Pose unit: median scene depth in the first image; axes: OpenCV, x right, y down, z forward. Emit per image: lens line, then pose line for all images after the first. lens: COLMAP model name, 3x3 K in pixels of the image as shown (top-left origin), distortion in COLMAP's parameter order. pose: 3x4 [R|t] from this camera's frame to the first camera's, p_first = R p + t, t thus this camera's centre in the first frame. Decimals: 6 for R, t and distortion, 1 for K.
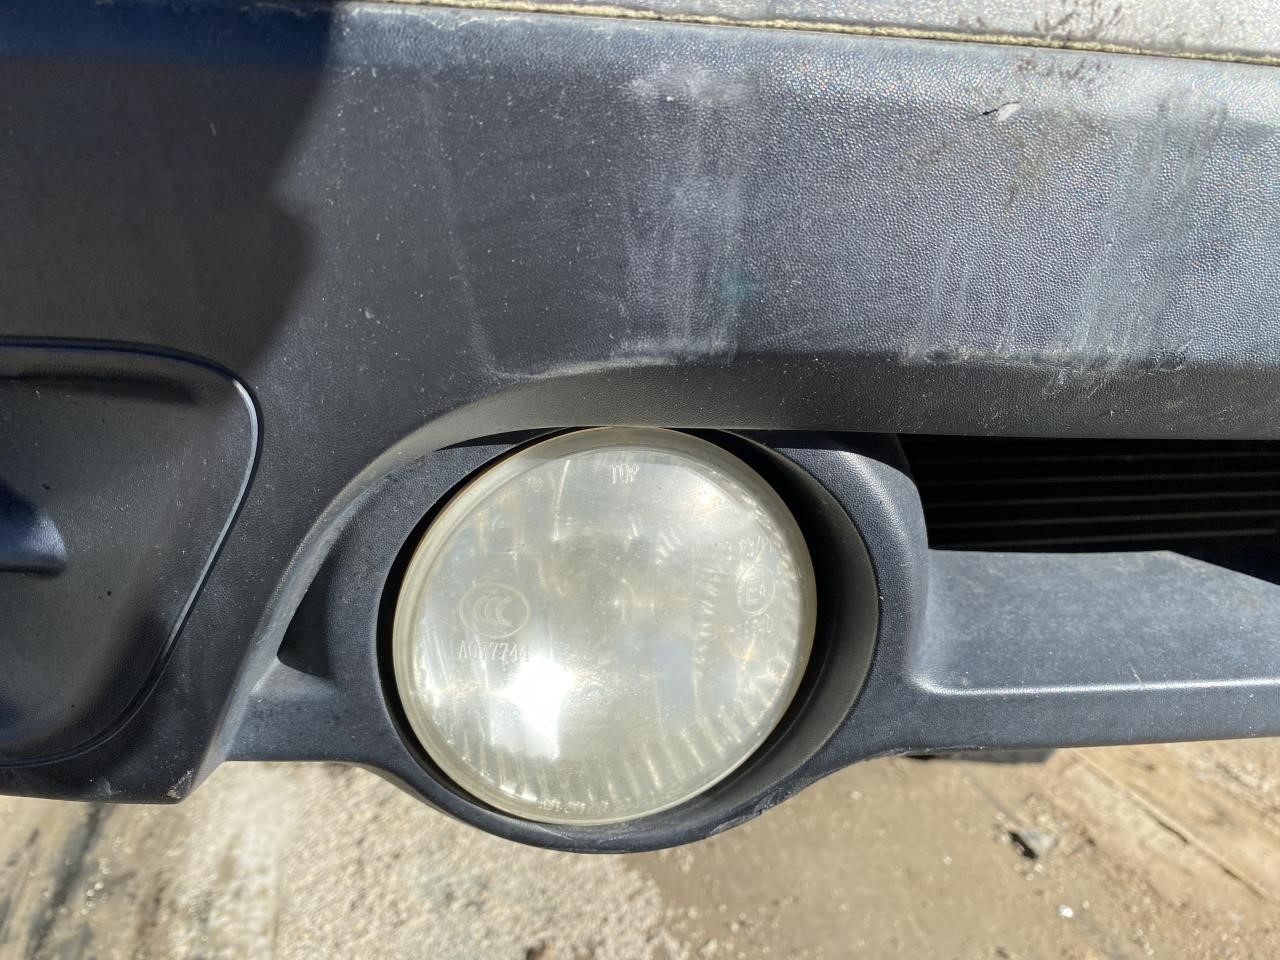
lens RADIAL K [[980.8, 0, 640.0], [0, 980.8, 480.0], [0, 0, 1]] dist [0.000212, -0.002866]
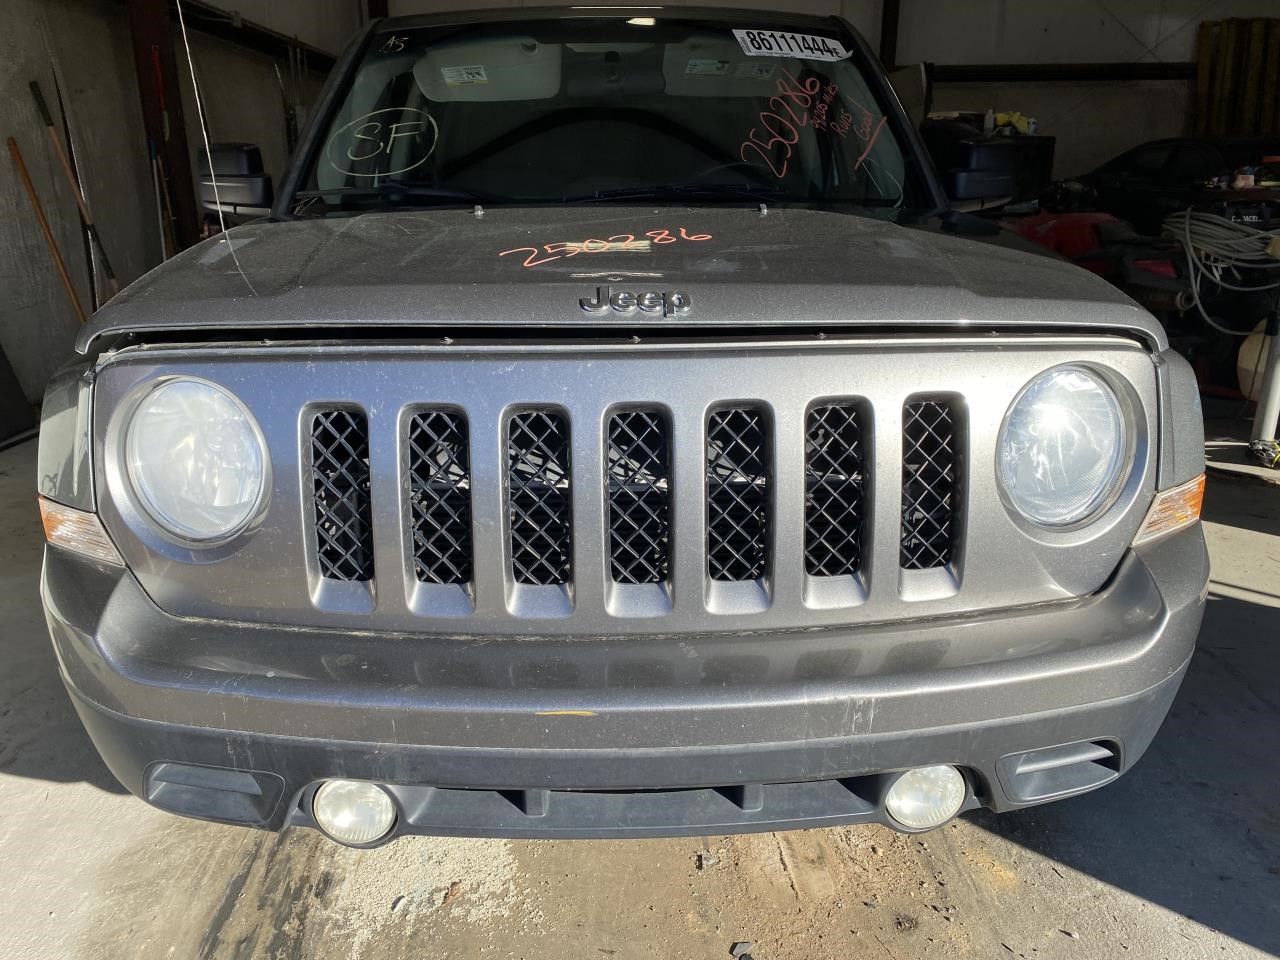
lens RADIAL K [[965.8, 0, 630.5], [0, 965.8, 477.6], [0, 0, 1]] dist [0.021664, -0.012351]
pose [[0.974059, 0.015848, -0.225738, 0.788479], [-0.012901, 0.999811, 0.014524, -0.527813], [0.225926, -0.011235, 0.974080, -1.148566]]
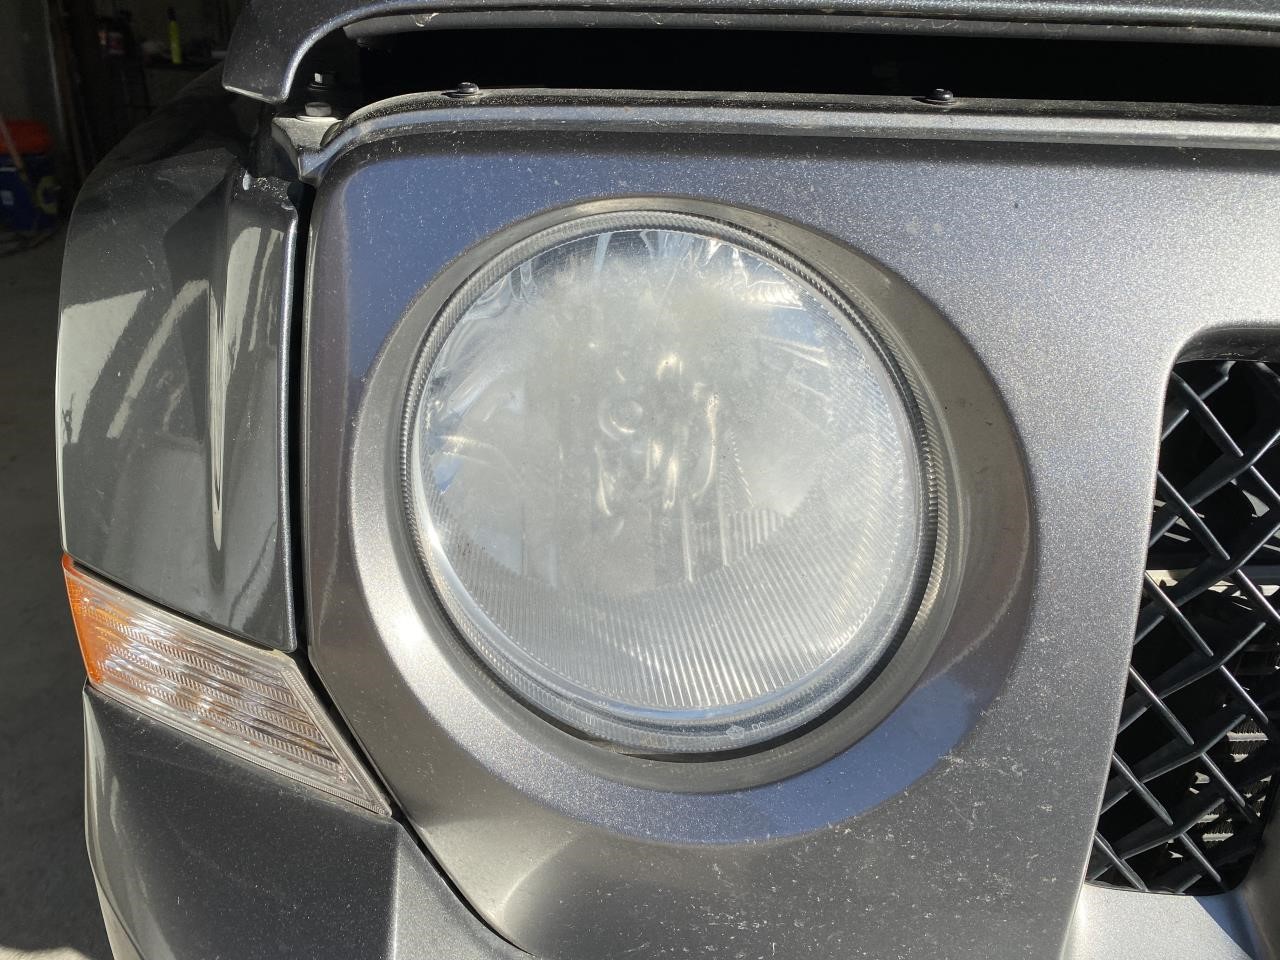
lens RADIAL K [[961.1, 0, 638.8], [0, 961.1, 482.7], [0, 0, 1]] dist [0.038212, -0.044349]
pose [[0.991788, 0.066075, -0.109500, -0.255172], [-0.050540, 0.988999, 0.139018, -0.599387], [0.117481, -0.132342, 0.984217, -0.198574]]
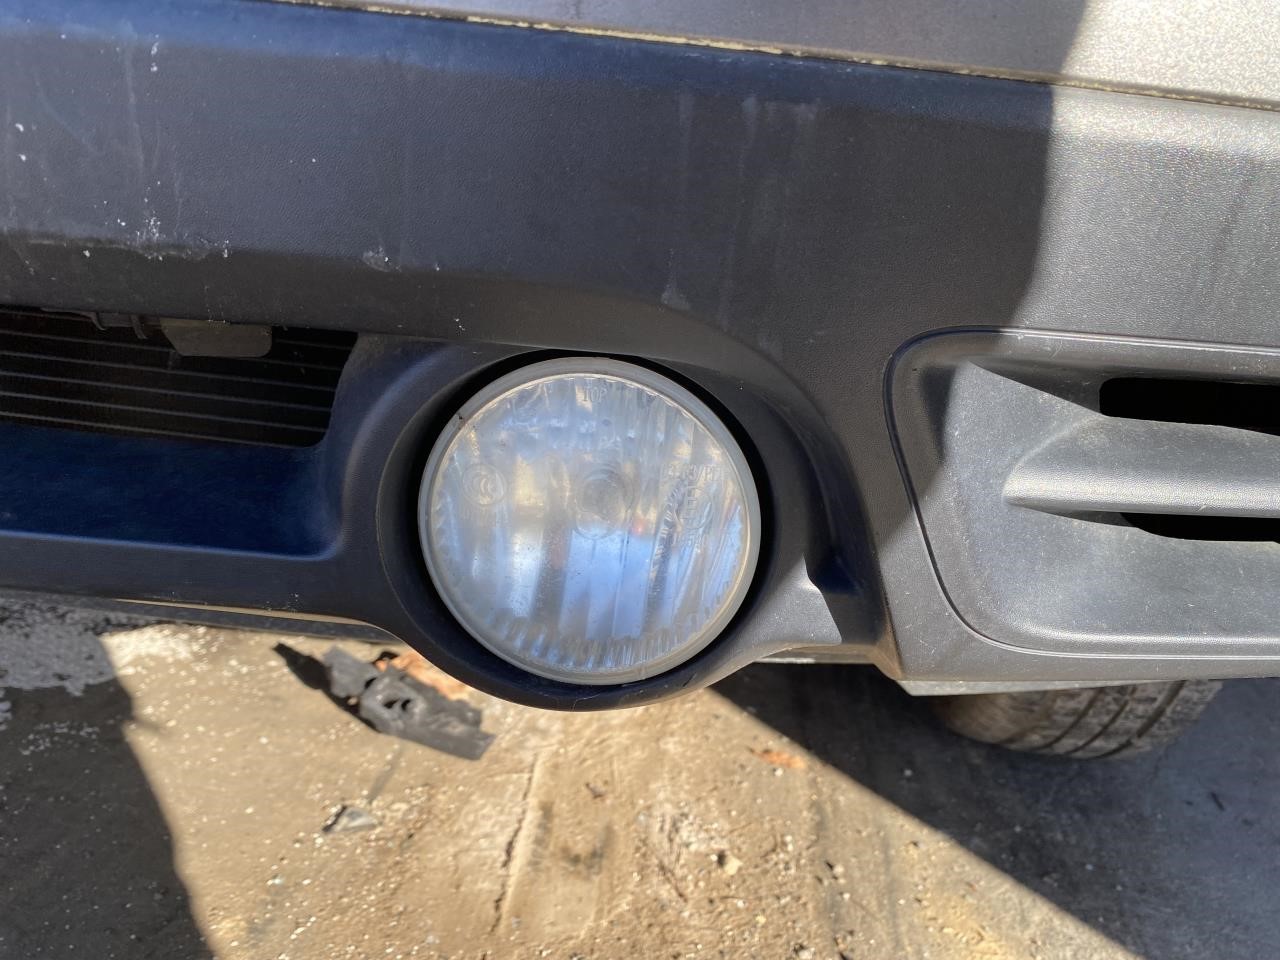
lens RADIAL K [[961.1, 0, 638.8], [0, 961.1, 482.7], [0, 0, 1]] dist [0.038212, -0.044349]
pose [[0.937548, 0.139087, -0.318840, 1.045290], [-0.146501, 0.989210, 0.000736, 0.003797], [0.315503, 0.046020, 0.947808, 0.210299]]
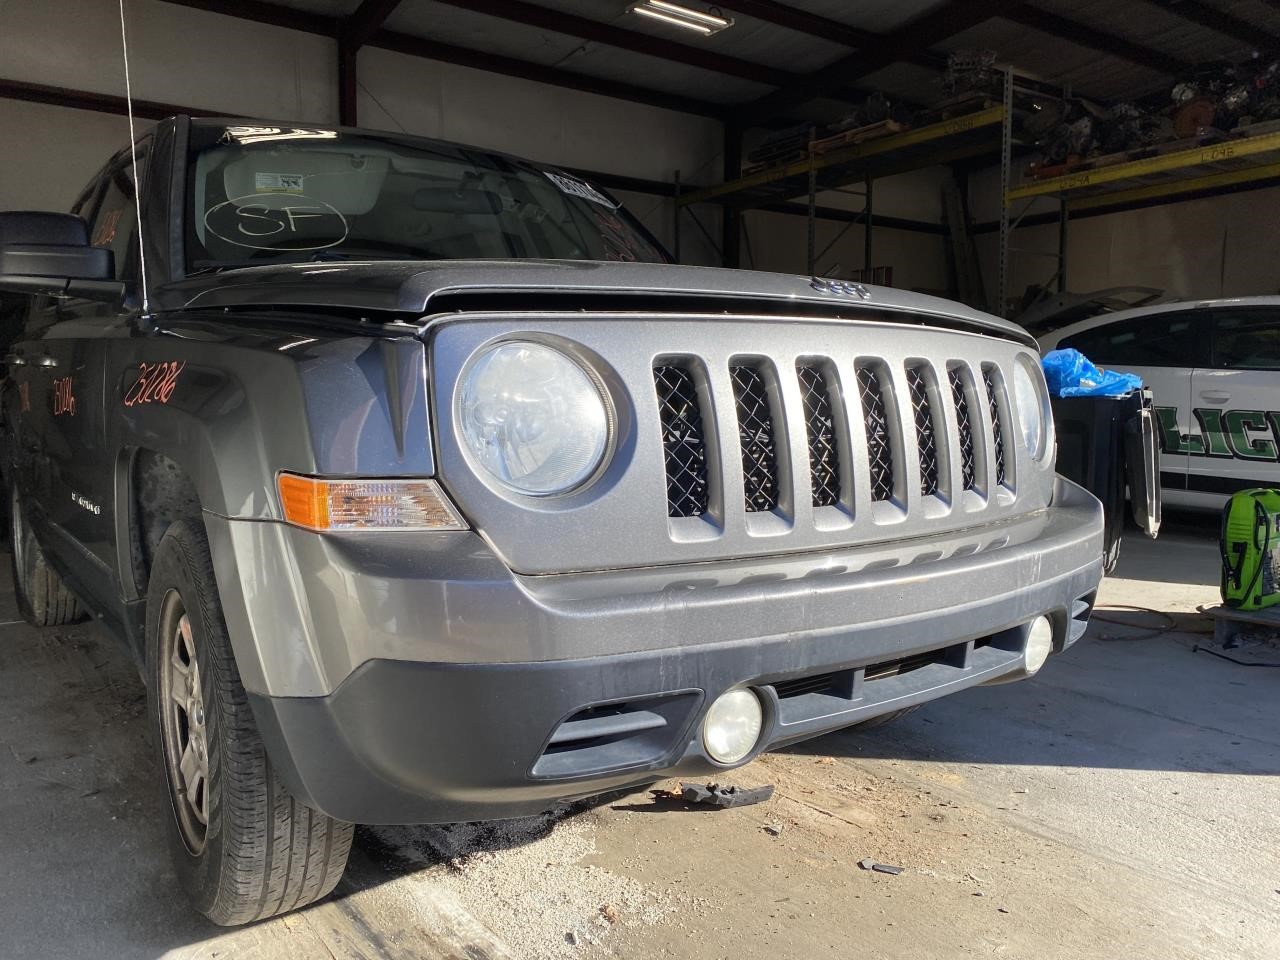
lens RADIAL K [[961.1, 0, 638.8], [0, 961.1, 482.7], [0, 0, 1]] dist [0.038212, -0.044349]
pose [[0.924285, -0.082796, 0.372615, -0.756858], [0.152552, 0.974965, -0.161772, -0.117360], [-0.349892, 0.206367, 0.913777, -1.271957]]
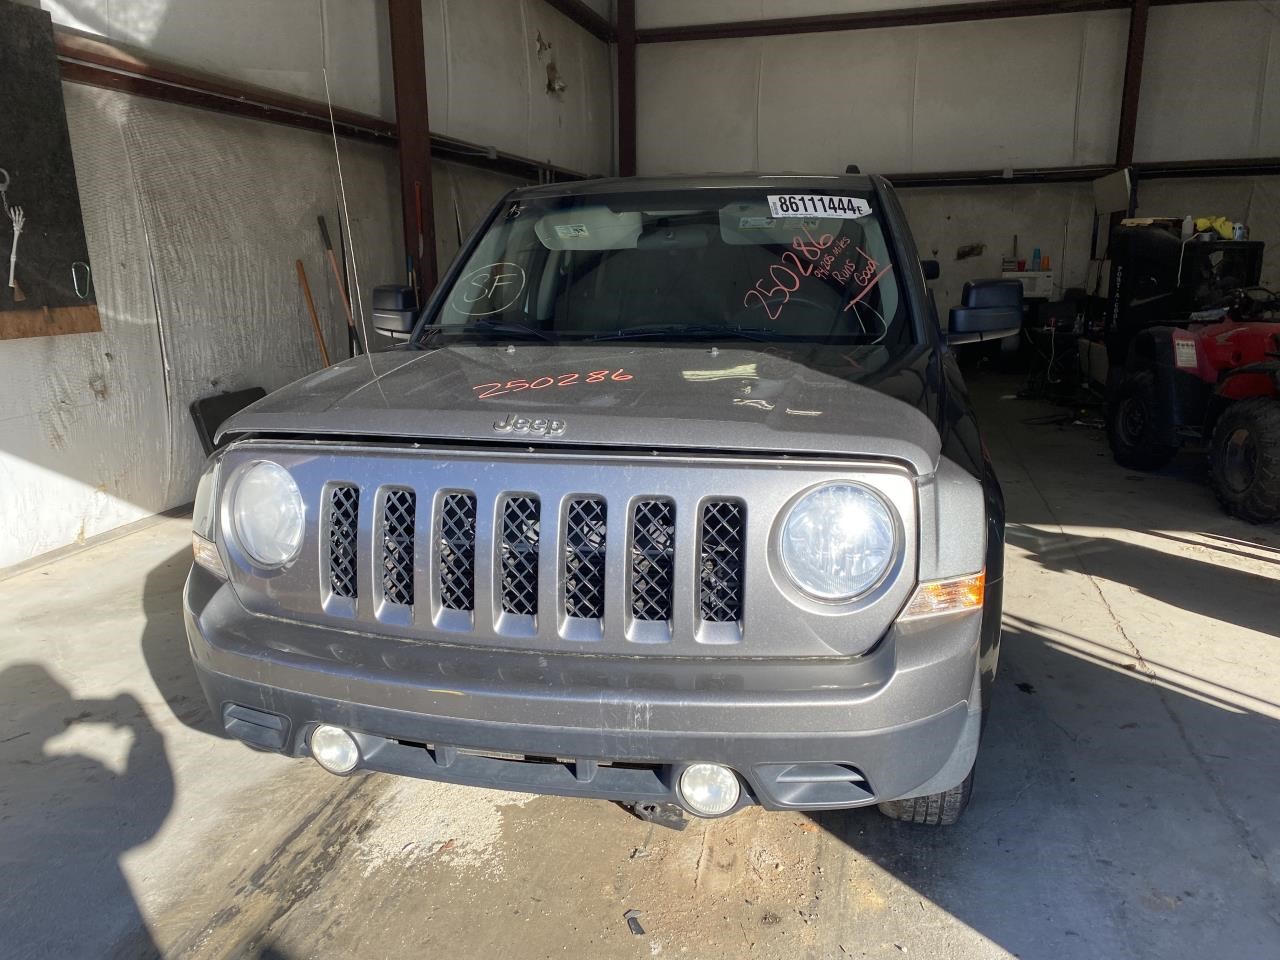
lens RADIAL K [[961.1, 0, 638.8], [0, 961.1, 482.7], [0, 0, 1]] dist [0.038212, -0.044349]
pose [[0.884708, 0.046690, -0.463802, 1.765568], [-0.080058, 0.995406, -0.052507, -0.548767], [0.459220, 0.083585, 0.884381, -1.556414]]
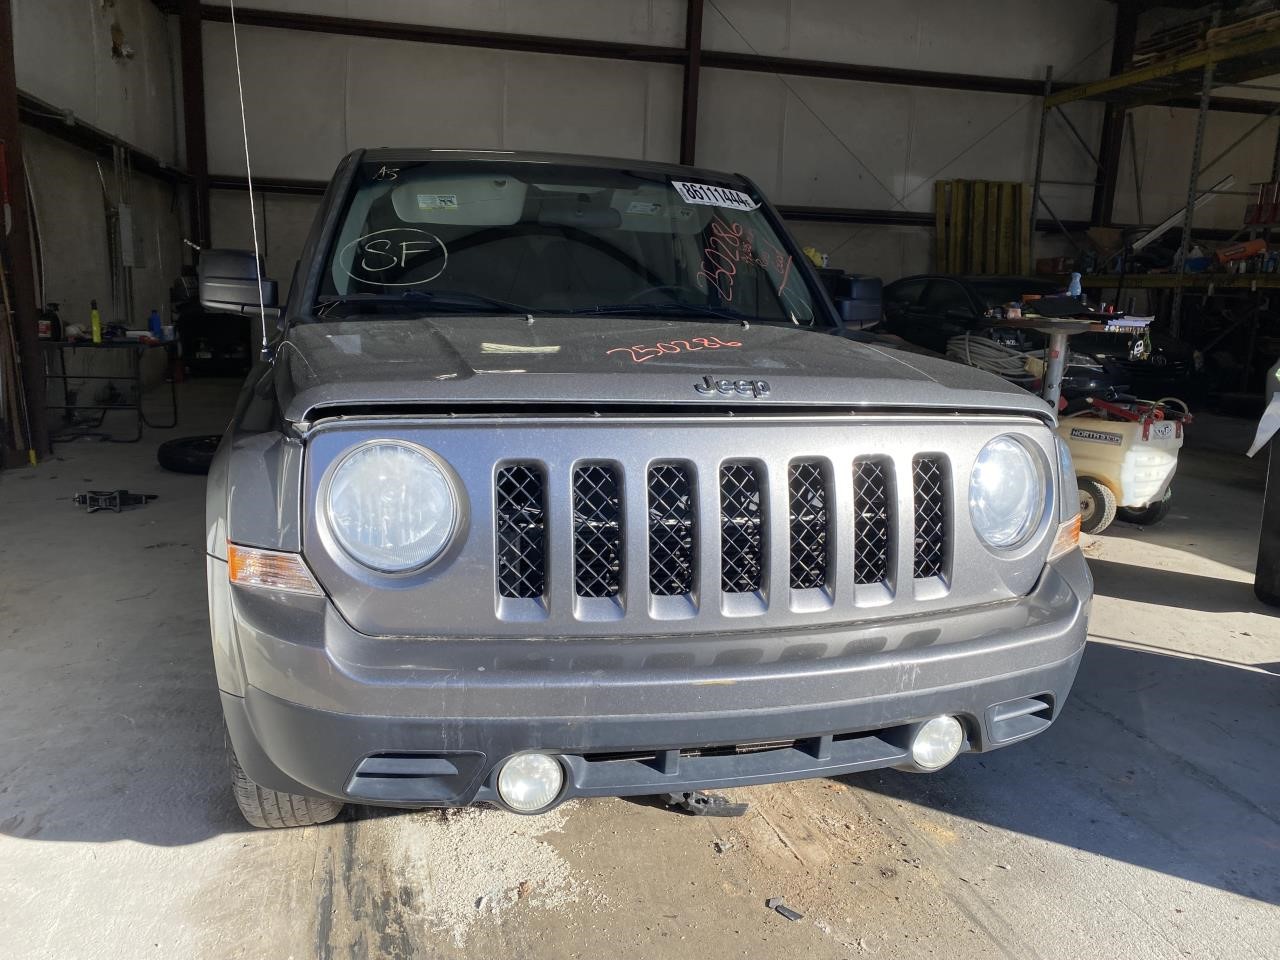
lens RADIAL K [[961.1, 0, 638.8], [0, 961.1, 482.7], [0, 0, 1]] dist [0.038212, -0.044349]
pose [[0.999893, -0.014520, 0.001733, 0.222637], [0.014617, 0.995944, -0.088777, -0.387880], [-0.000437, 0.088793, 0.996050, -1.752646]]
